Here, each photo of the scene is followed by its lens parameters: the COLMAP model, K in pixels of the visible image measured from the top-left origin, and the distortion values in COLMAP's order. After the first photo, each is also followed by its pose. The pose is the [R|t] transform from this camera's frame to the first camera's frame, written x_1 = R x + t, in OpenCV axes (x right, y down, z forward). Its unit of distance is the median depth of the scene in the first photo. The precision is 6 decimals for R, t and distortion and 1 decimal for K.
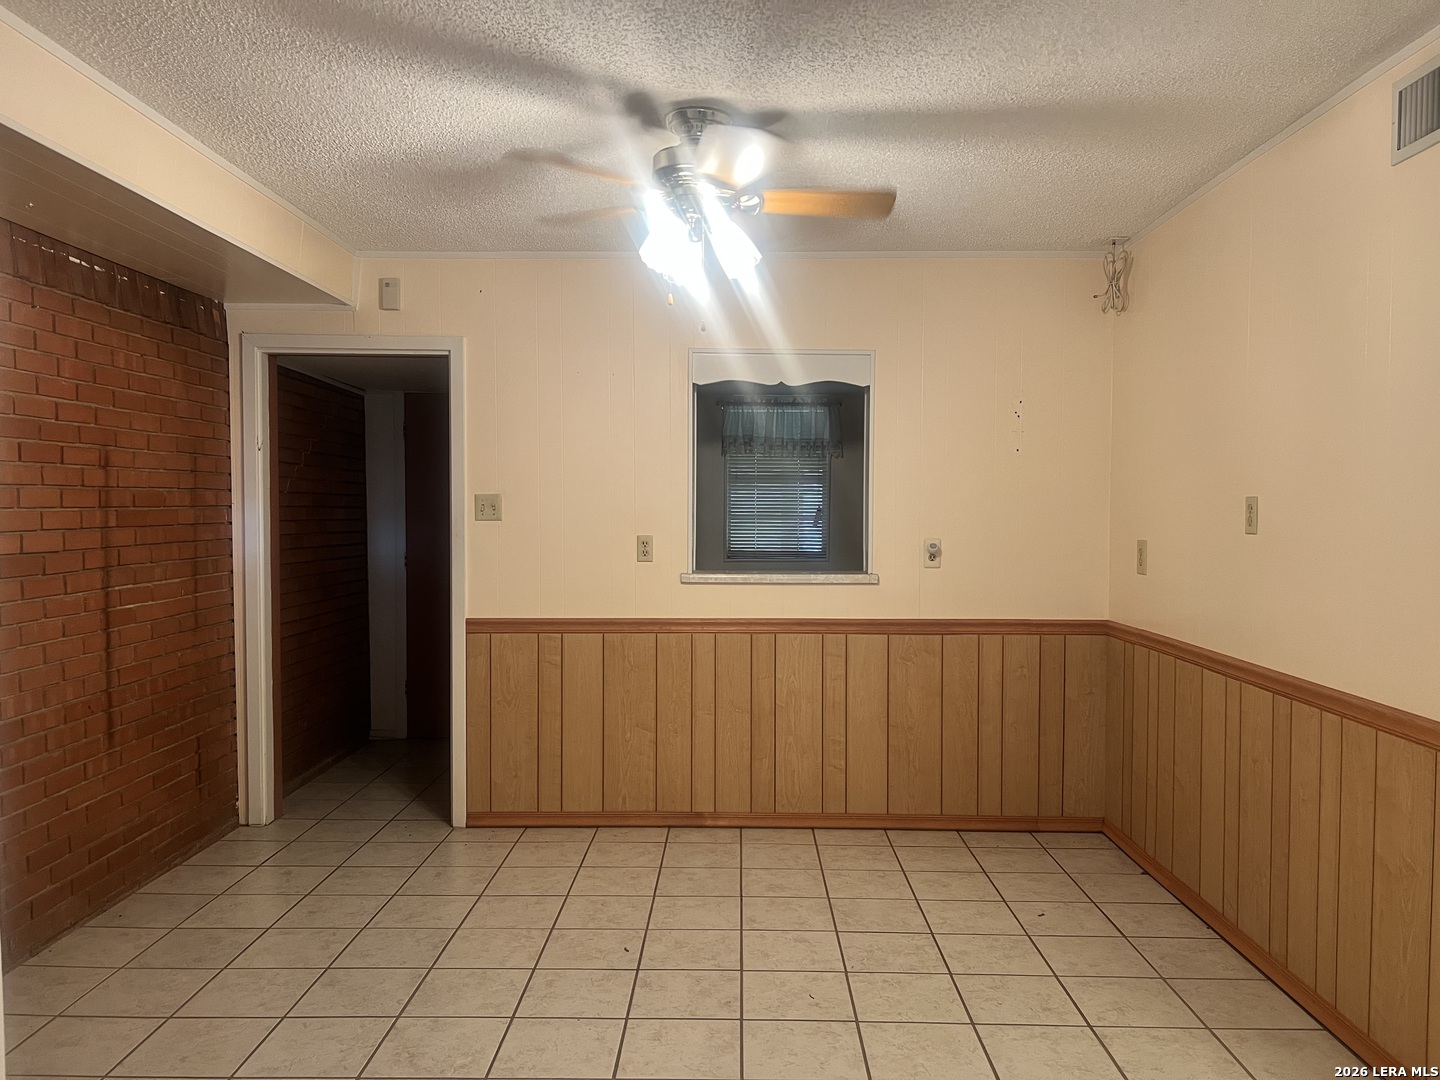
lens RADIAL K [[1092.2, 0, 713.5], [0, 1092.2, 540.4], [0, 0, 1]] dist [0.061835, -0.067416]
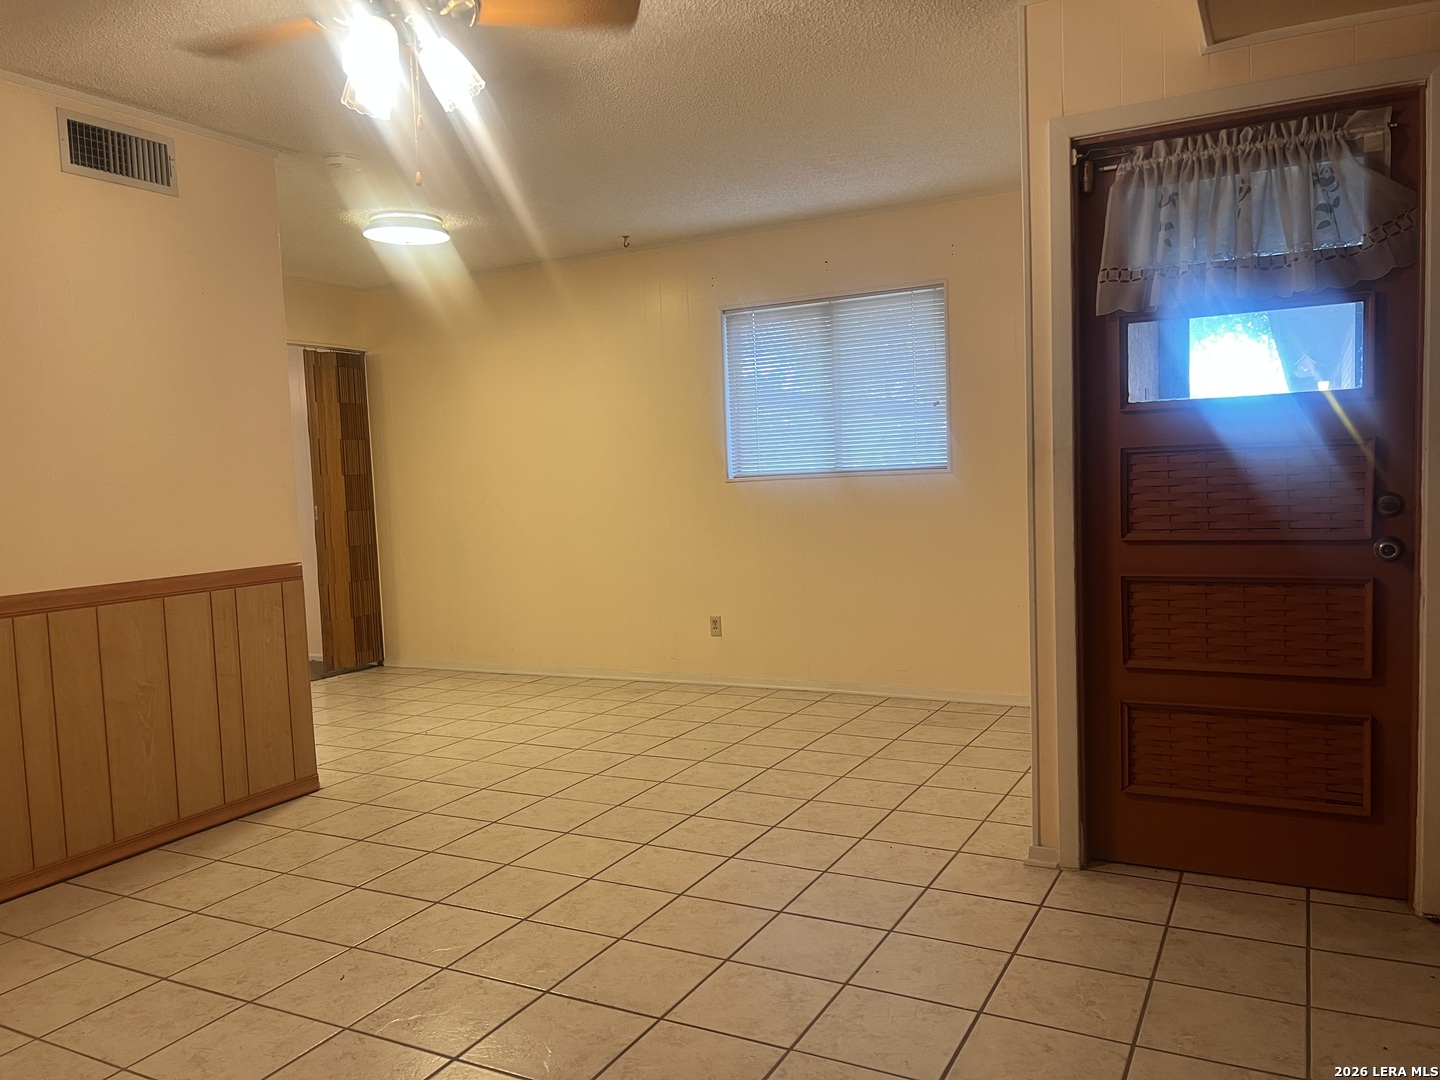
lens RADIAL K [[1092.2, 0, 722.6], [0, 1092.2, 543.7], [0, 0, 1]] dist [0.061835, -0.067416]
pose [[-0.893018, 0.005010, 0.449993, -0.569102], [0.055805, 0.993453, 0.099685, 0.008136], [-0.446547, 0.114132, -0.887451, 1.603485]]
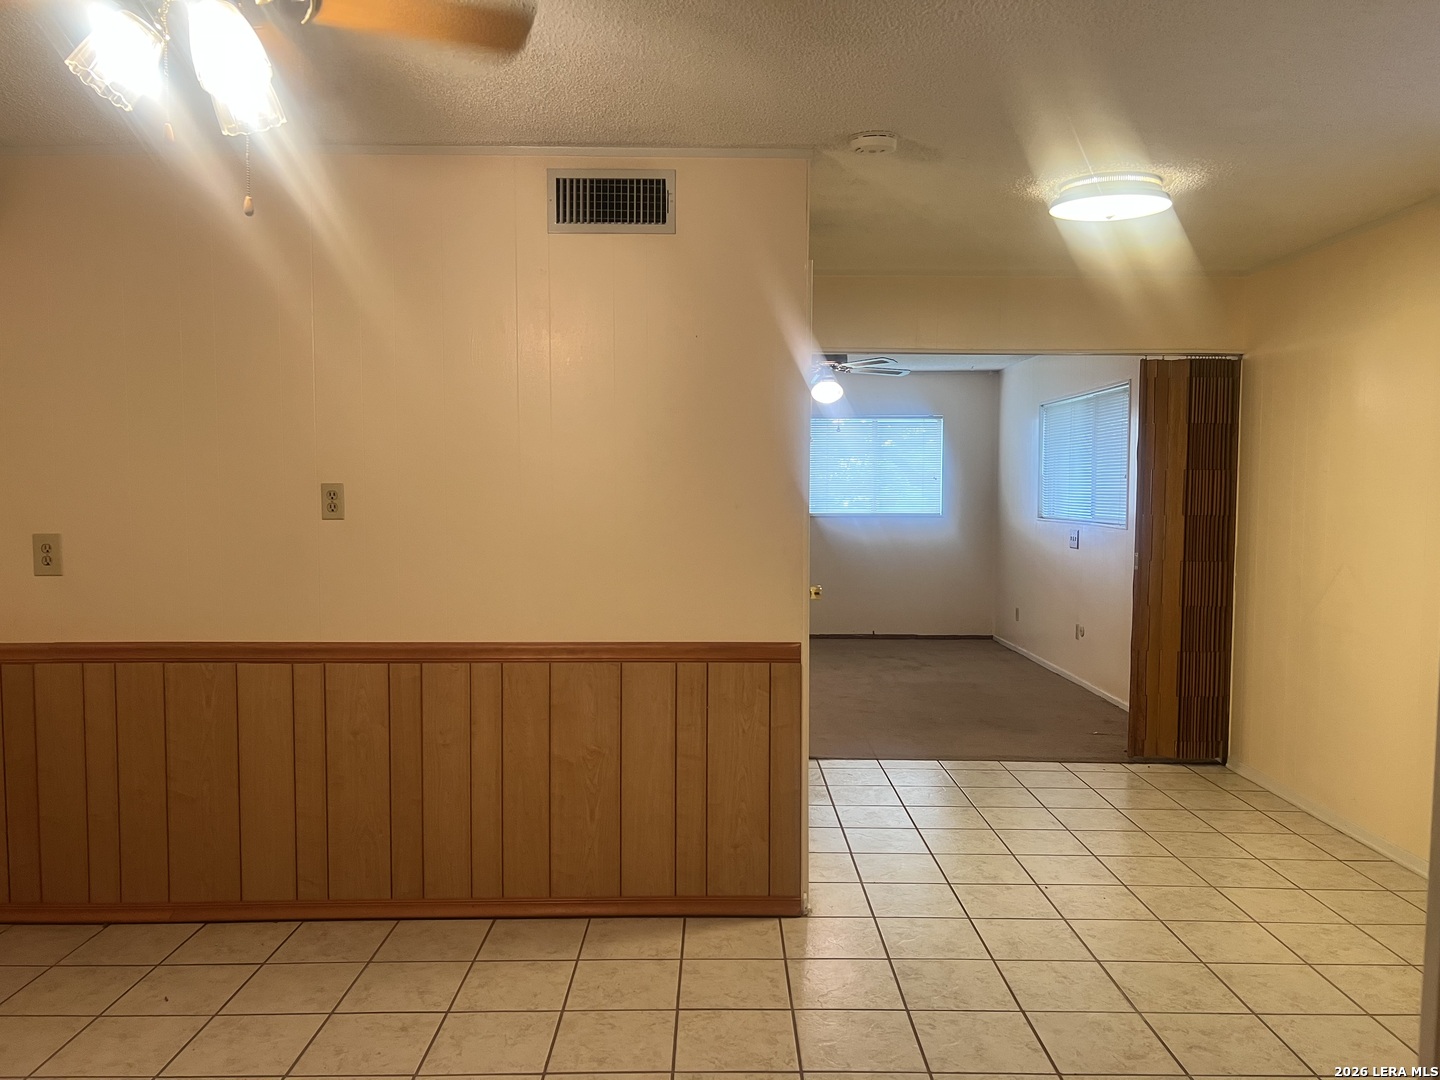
lens RADIAL K [[1092.2, 0, 719.6], [0, 1092.2, 546.2], [0, 0, 1]] dist [0.061835, -0.067416]
pose [[-0.026748, -0.061708, 0.997736, -0.613364], [0.033195, 0.997488, 0.062583, -0.036582], [-0.999091, 0.034794, -0.024633, 0.728136]]
